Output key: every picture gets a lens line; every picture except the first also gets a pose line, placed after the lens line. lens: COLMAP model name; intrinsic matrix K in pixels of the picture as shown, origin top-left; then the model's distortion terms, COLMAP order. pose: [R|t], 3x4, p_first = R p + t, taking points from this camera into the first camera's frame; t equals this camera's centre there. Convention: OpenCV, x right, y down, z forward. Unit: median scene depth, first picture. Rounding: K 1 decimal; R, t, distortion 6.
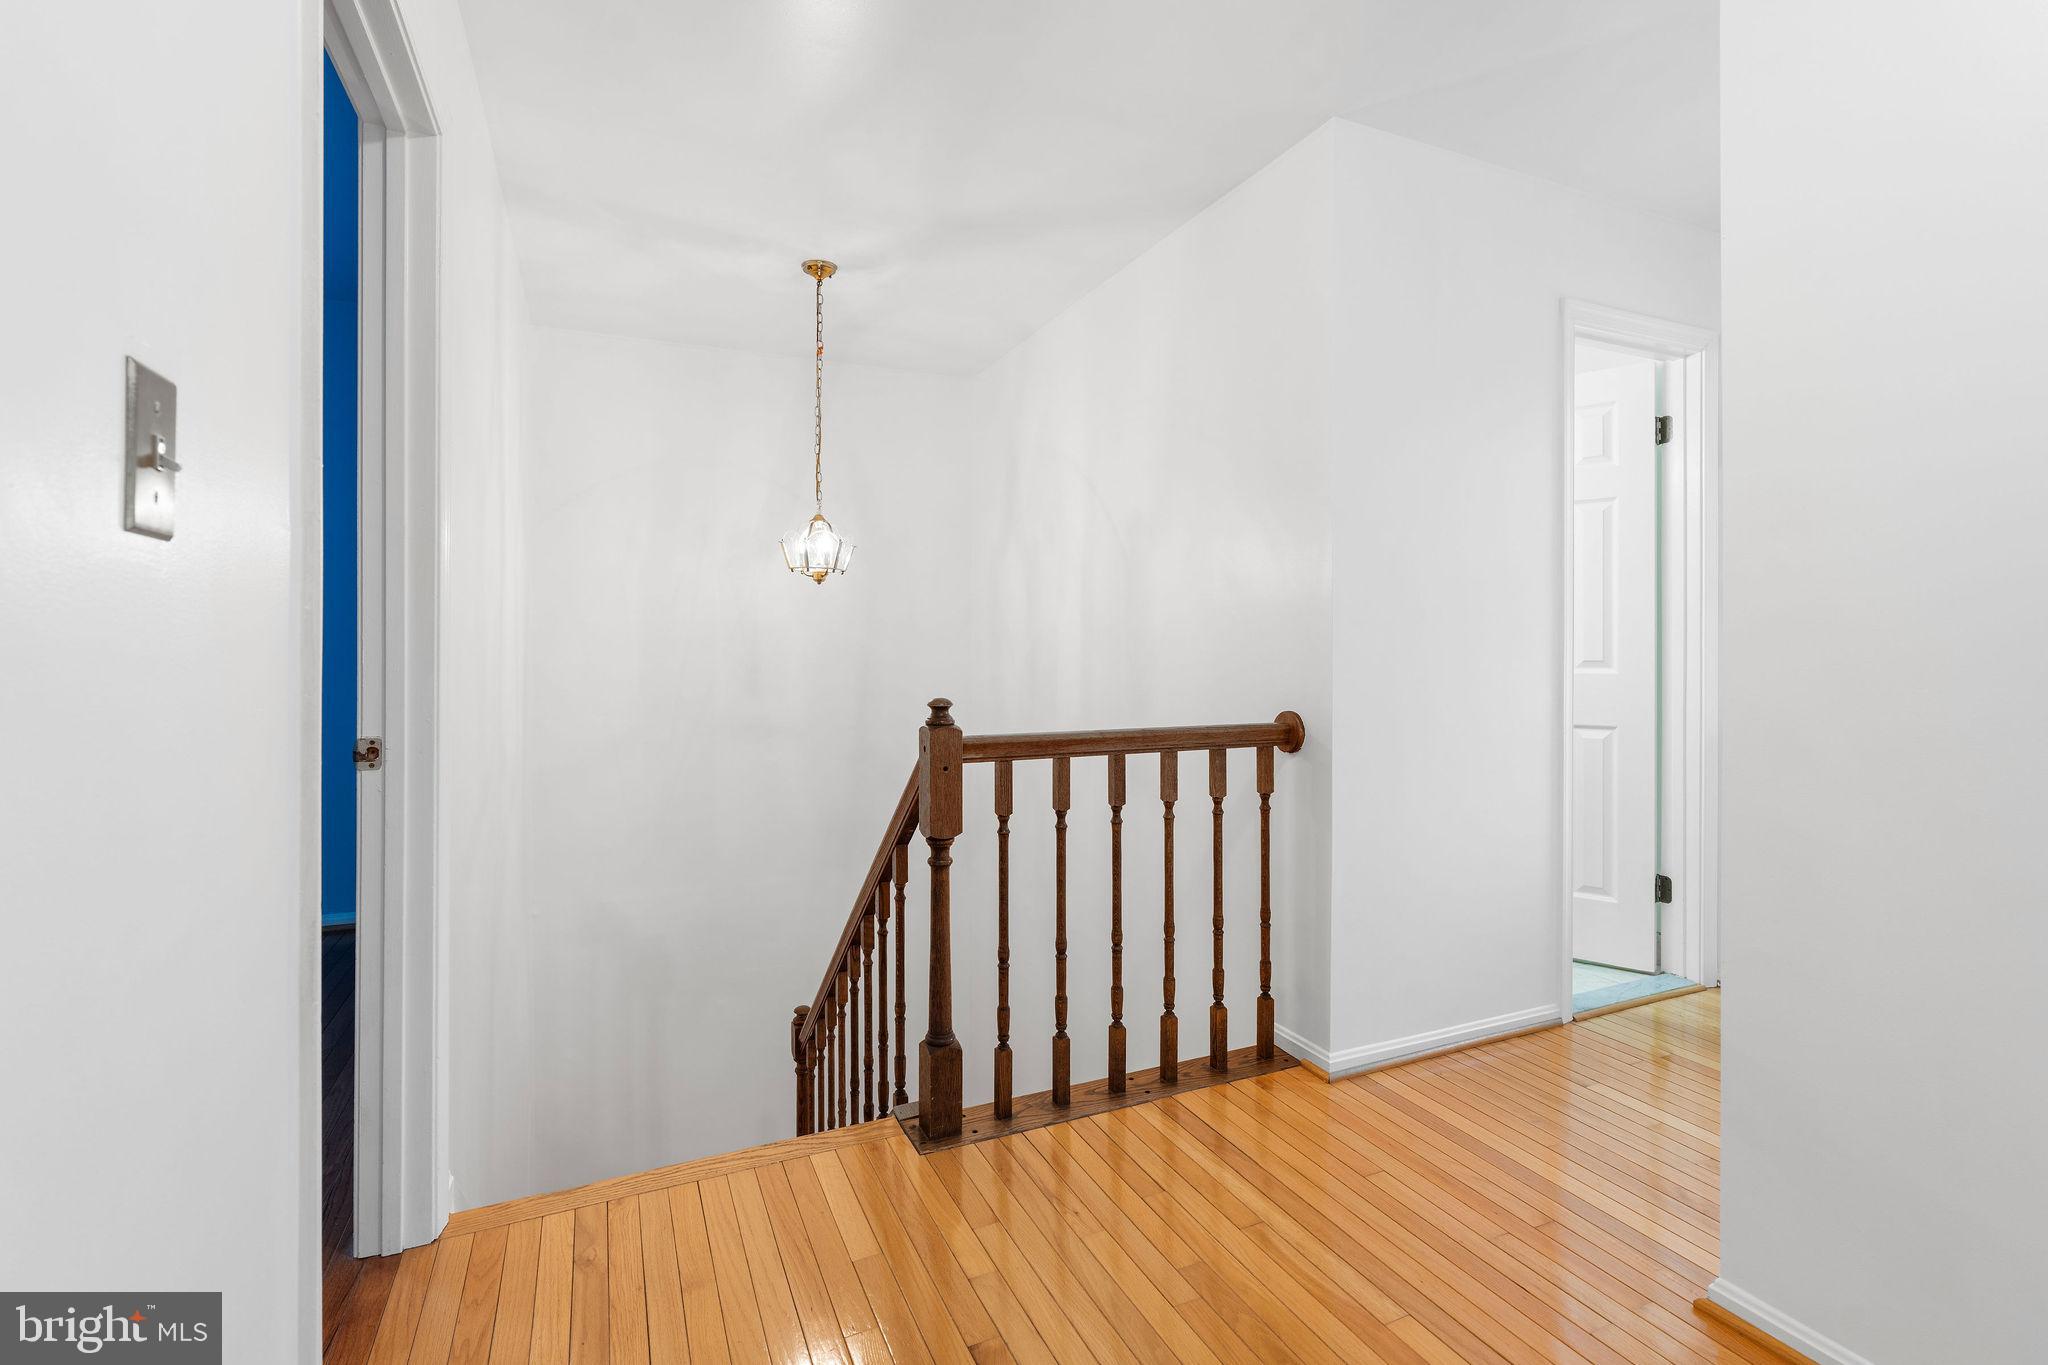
lens RADIAL K [[928.6, 0, 1005.1], [0, 928.6, 673.1], [0, 0, 1]] dist [-0.000647, -0.000622]
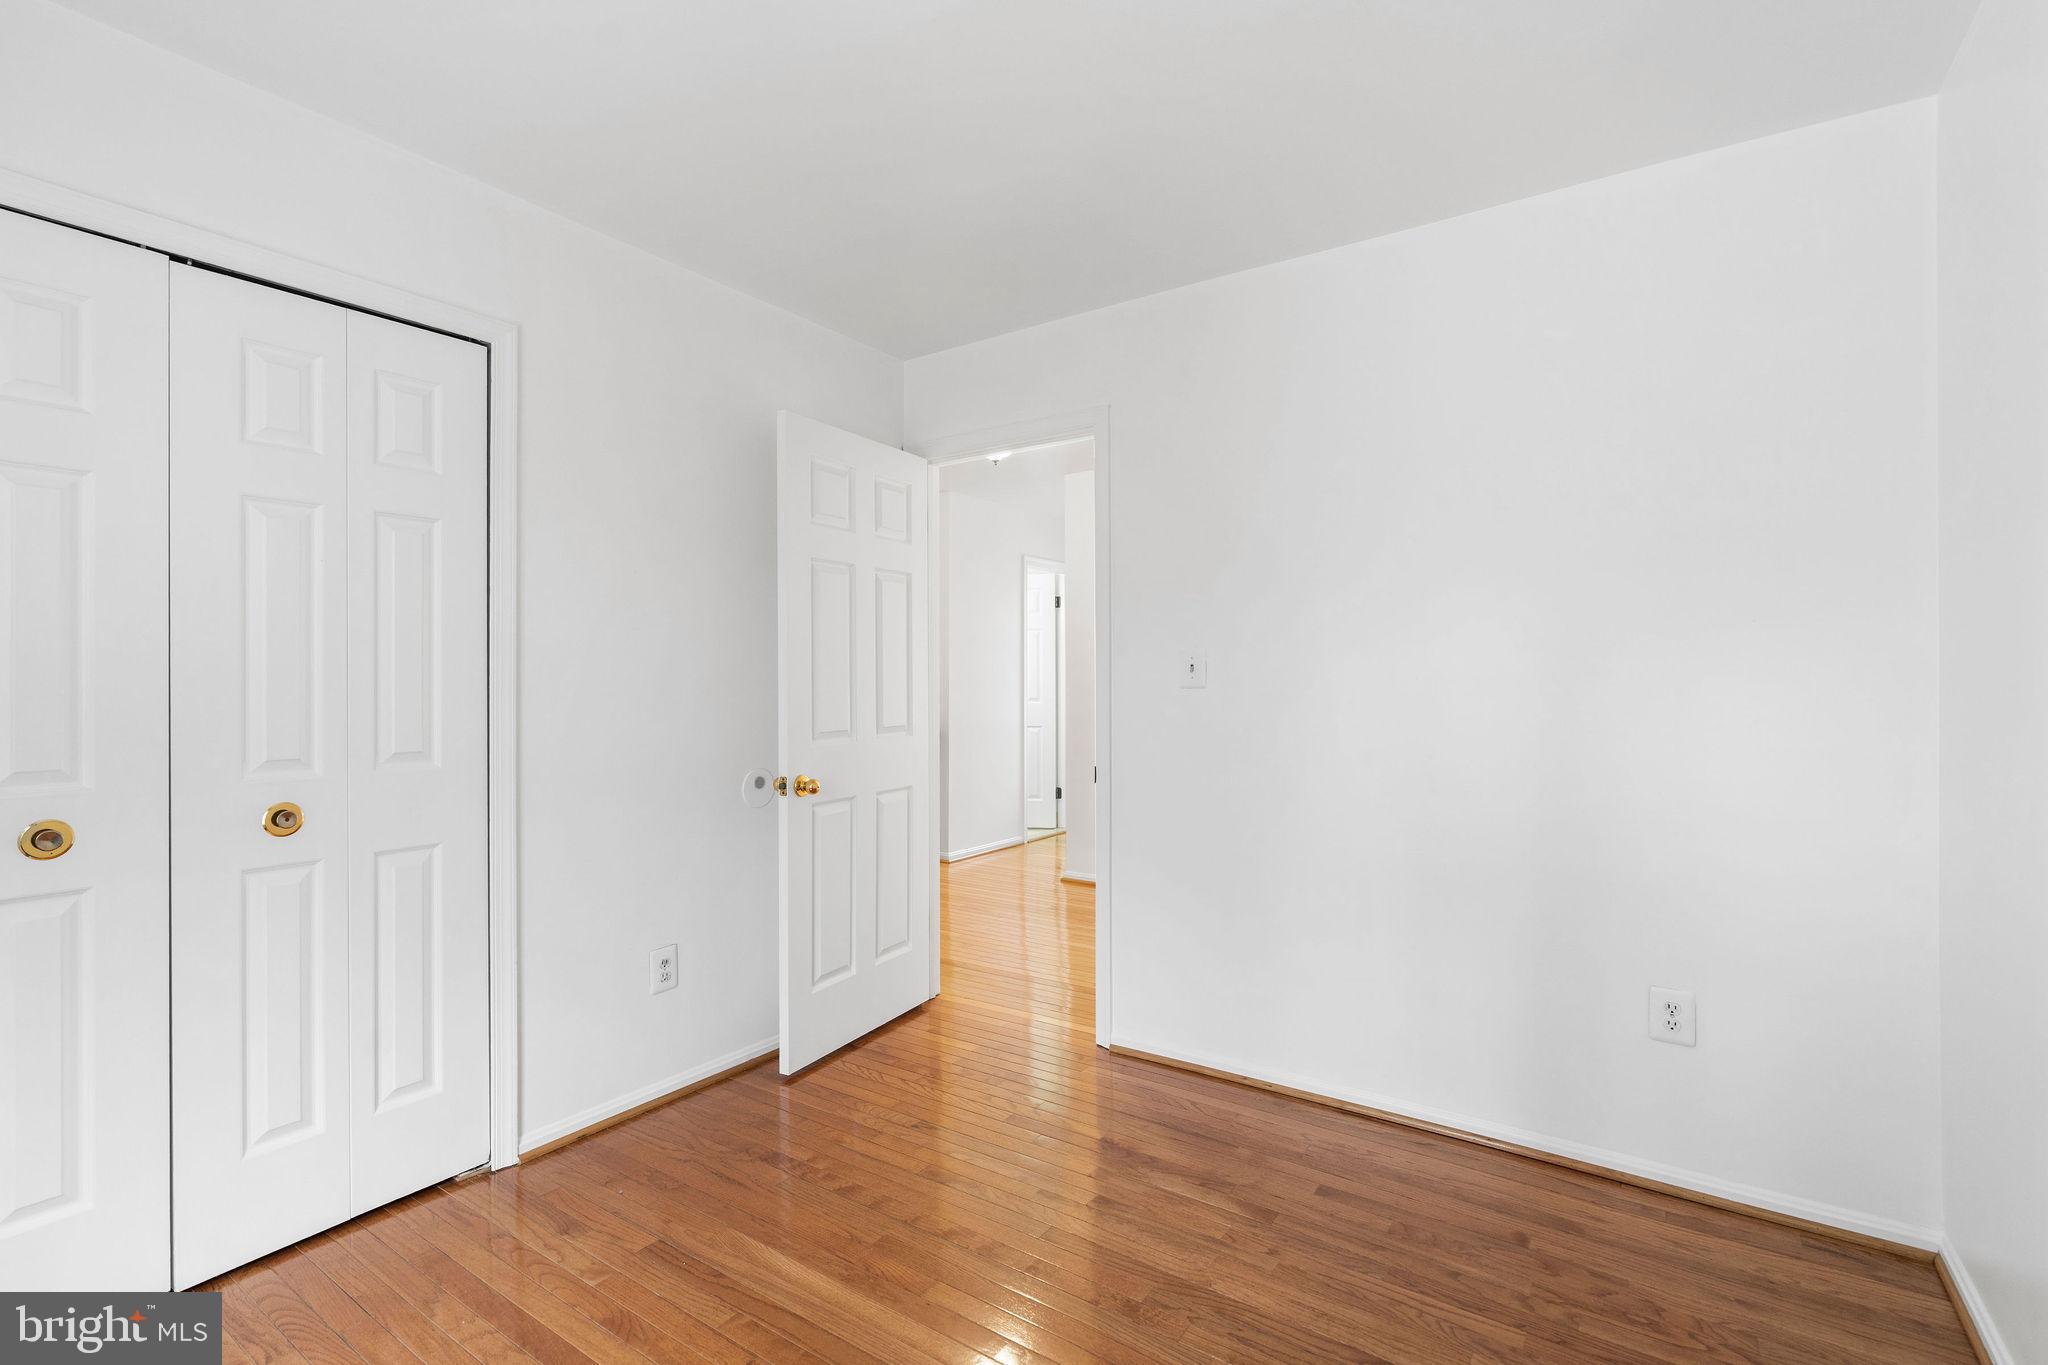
lens RADIAL K [[928.6, 0, 1024.3], [0, 928.6, 681.9], [0, 0, 1]] dist [-0.000647, -0.000622]
pose [[0.845117, 0.000309, 0.534582, -0.651666], [0.001135, 0.999997, -0.002372, -0.049918], [-0.534581, 0.002611, 0.845113, -0.987088]]
